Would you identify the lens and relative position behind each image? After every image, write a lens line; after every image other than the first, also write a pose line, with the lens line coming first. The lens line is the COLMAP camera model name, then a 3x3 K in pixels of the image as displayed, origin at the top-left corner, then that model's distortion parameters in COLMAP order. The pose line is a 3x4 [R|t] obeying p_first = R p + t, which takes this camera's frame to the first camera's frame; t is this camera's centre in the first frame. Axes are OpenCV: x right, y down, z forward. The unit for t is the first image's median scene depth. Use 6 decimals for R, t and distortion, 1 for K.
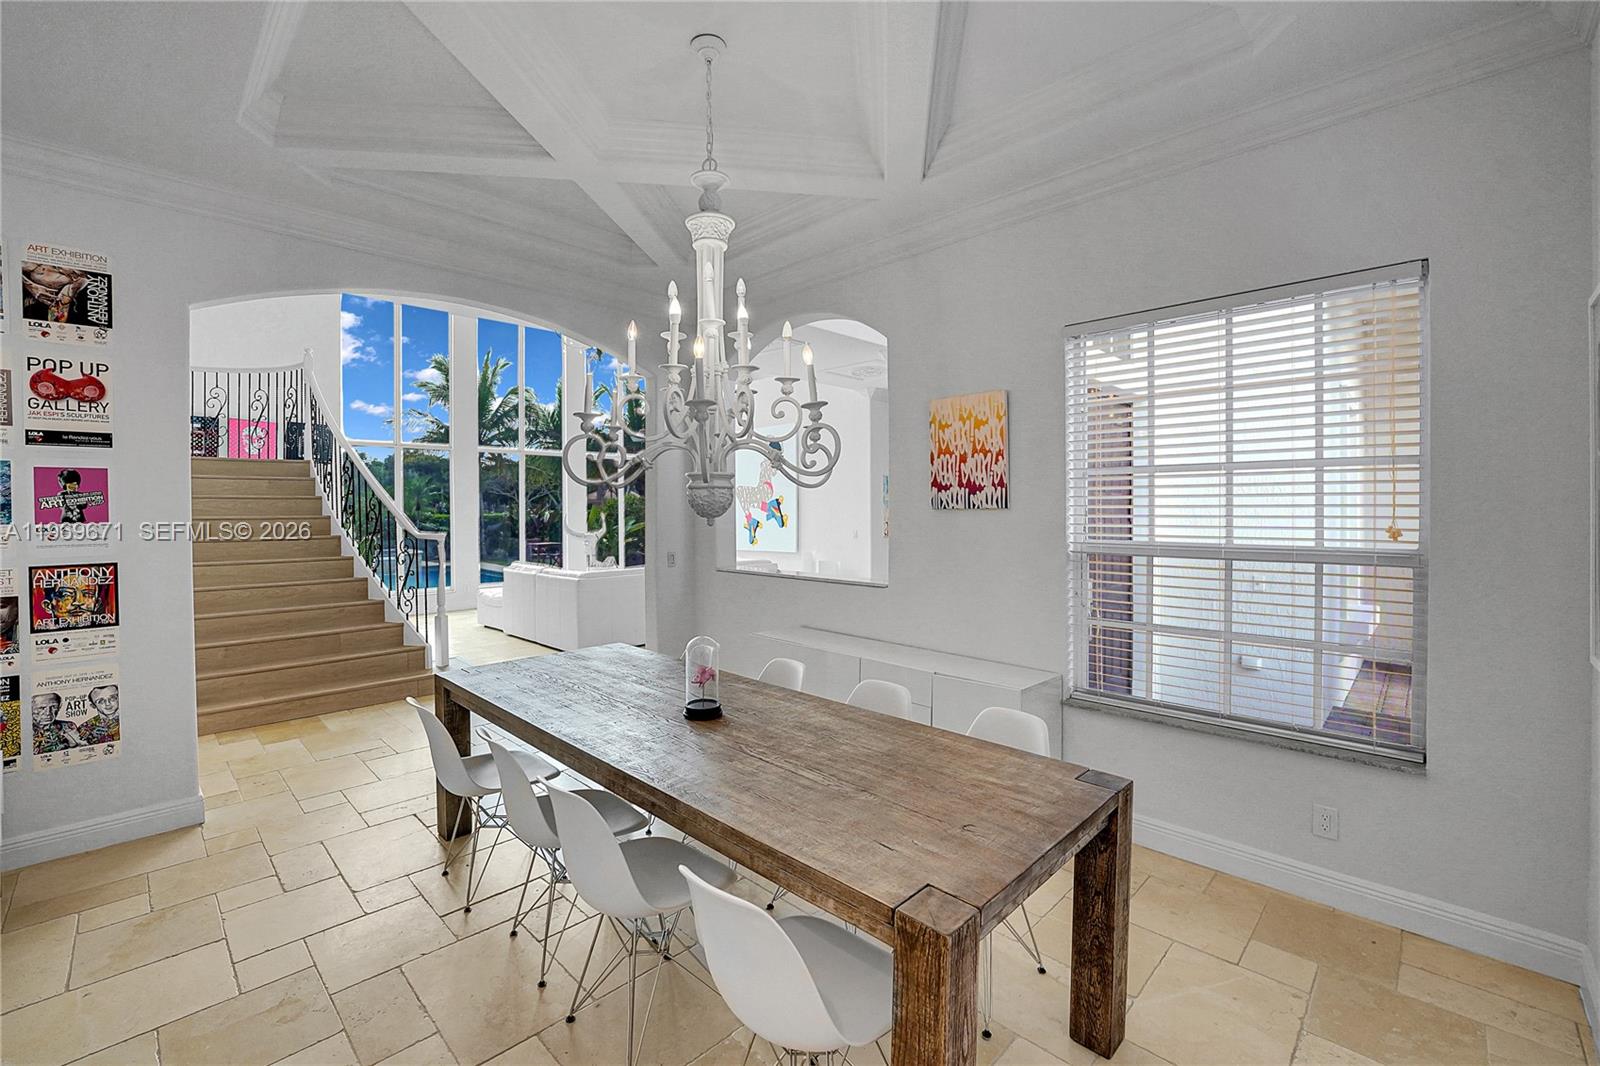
lens RADIAL K [[669.8, 0, 793.3], [0, 669.8, 514.5], [0, 0, 1]] dist [-0.028054, 0.000853]
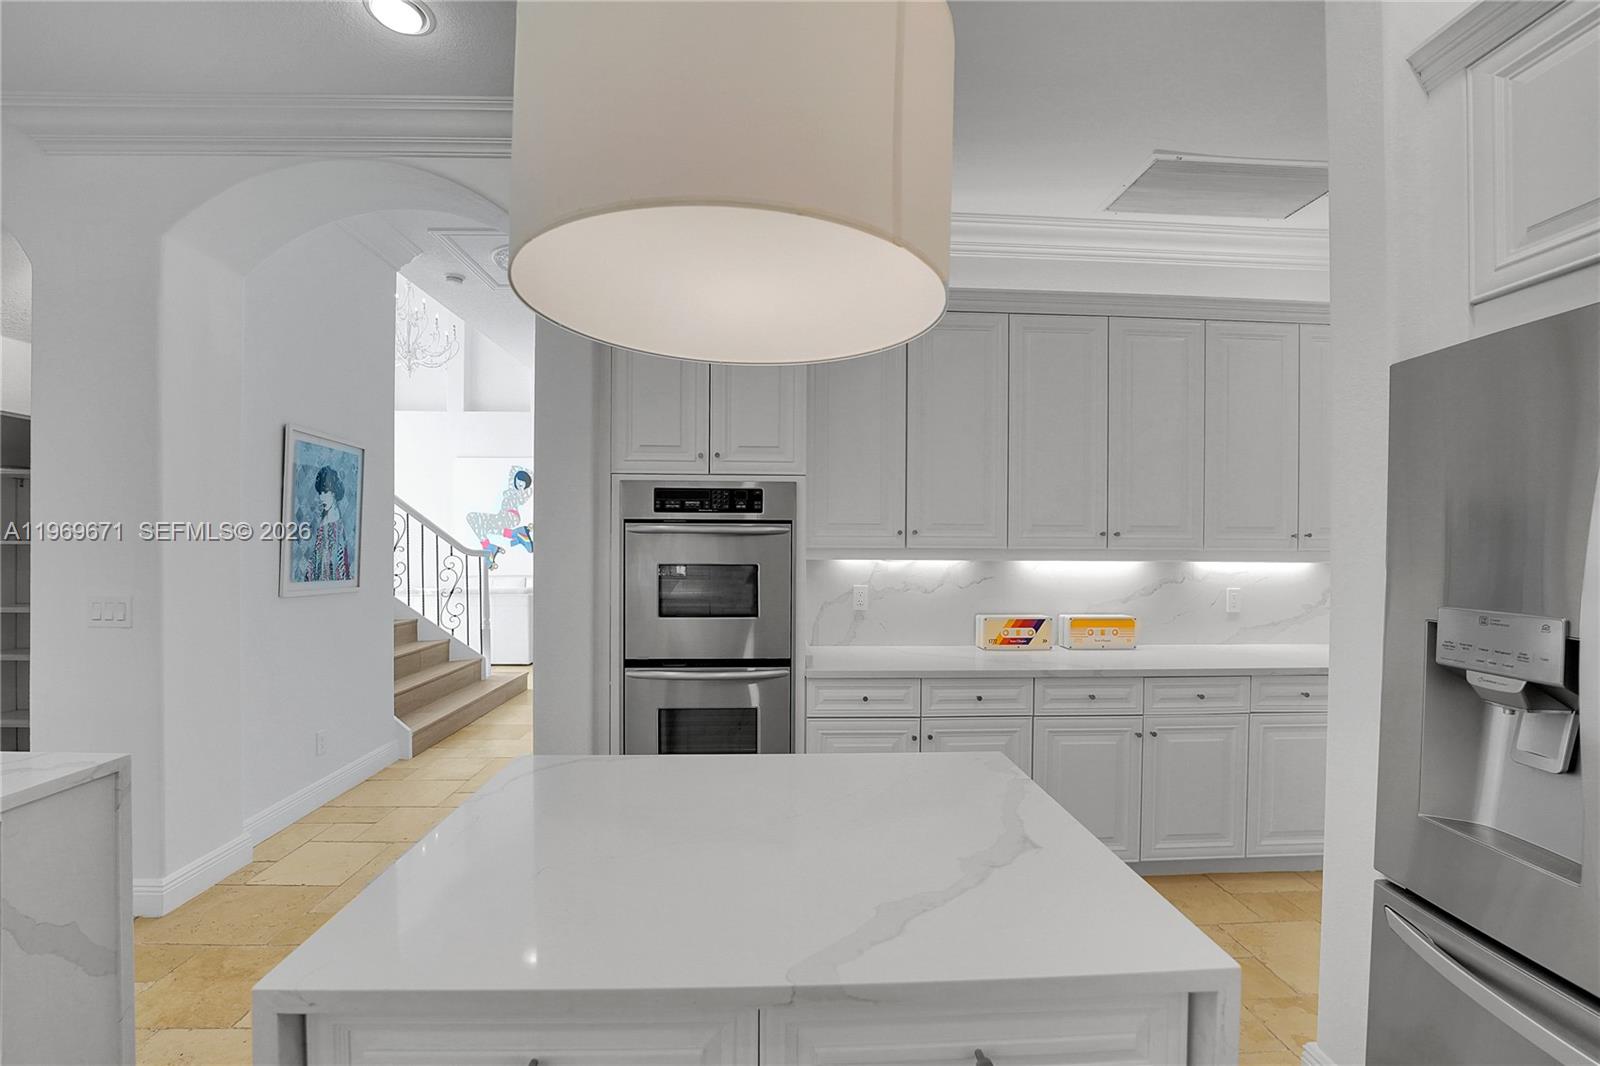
lens RADIAL K [[660.1, 0, 795.1], [0, 660.1, 551.1], [0, 0, 1]] dist [-0.029223, 0.000477]
pose [[0.682089, 0.002972, 0.731263, -1.602245], [-0.003869, 0.999992, -0.000456, 0.049484], [-0.731259, -0.002518, 0.682096, -0.100649]]
